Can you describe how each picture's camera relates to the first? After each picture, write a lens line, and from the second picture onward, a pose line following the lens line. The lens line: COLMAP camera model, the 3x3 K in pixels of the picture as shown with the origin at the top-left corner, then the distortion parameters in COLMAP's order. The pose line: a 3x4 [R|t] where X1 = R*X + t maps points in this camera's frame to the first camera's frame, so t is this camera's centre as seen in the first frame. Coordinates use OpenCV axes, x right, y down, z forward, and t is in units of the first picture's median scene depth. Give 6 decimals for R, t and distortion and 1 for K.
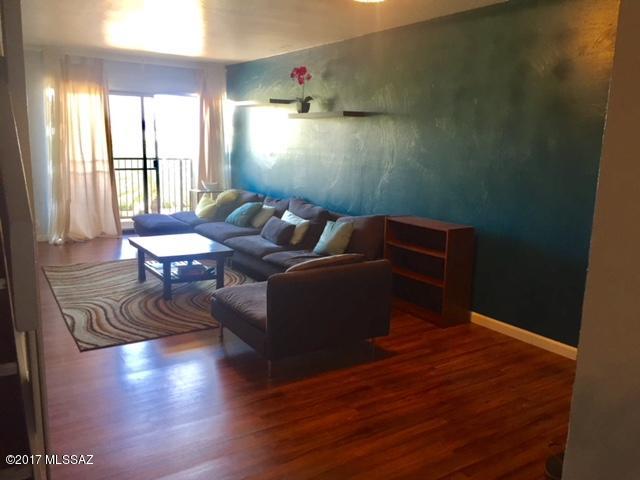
lens RADIAL K [[541.7, 0, 320.2], [0, 541.7, 239.1], [0, 0, 1]] dist [0.045415, -0.000995]
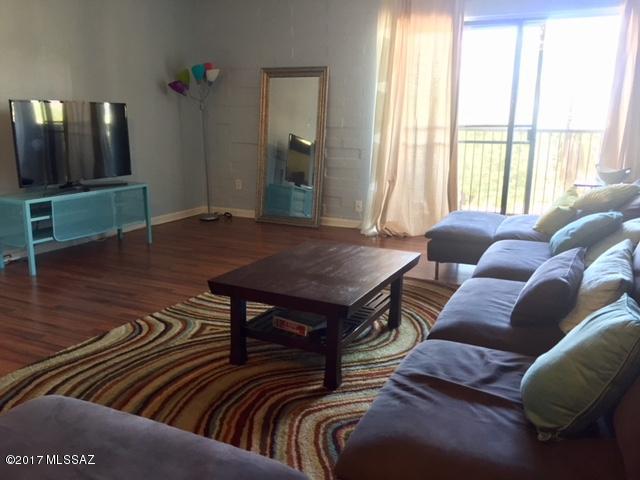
lens RADIAL K [[541.7, 0, 318.1], [0, 541.7, 240.6], [0, 0, 1]] dist [0.045415, -0.000995]
pose [[0.526392, 0.171377, -0.832791, 0.121776], [-0.157959, 0.982136, 0.102268, -0.048673], [0.835440, 0.077714, 0.544059, 0.502007]]
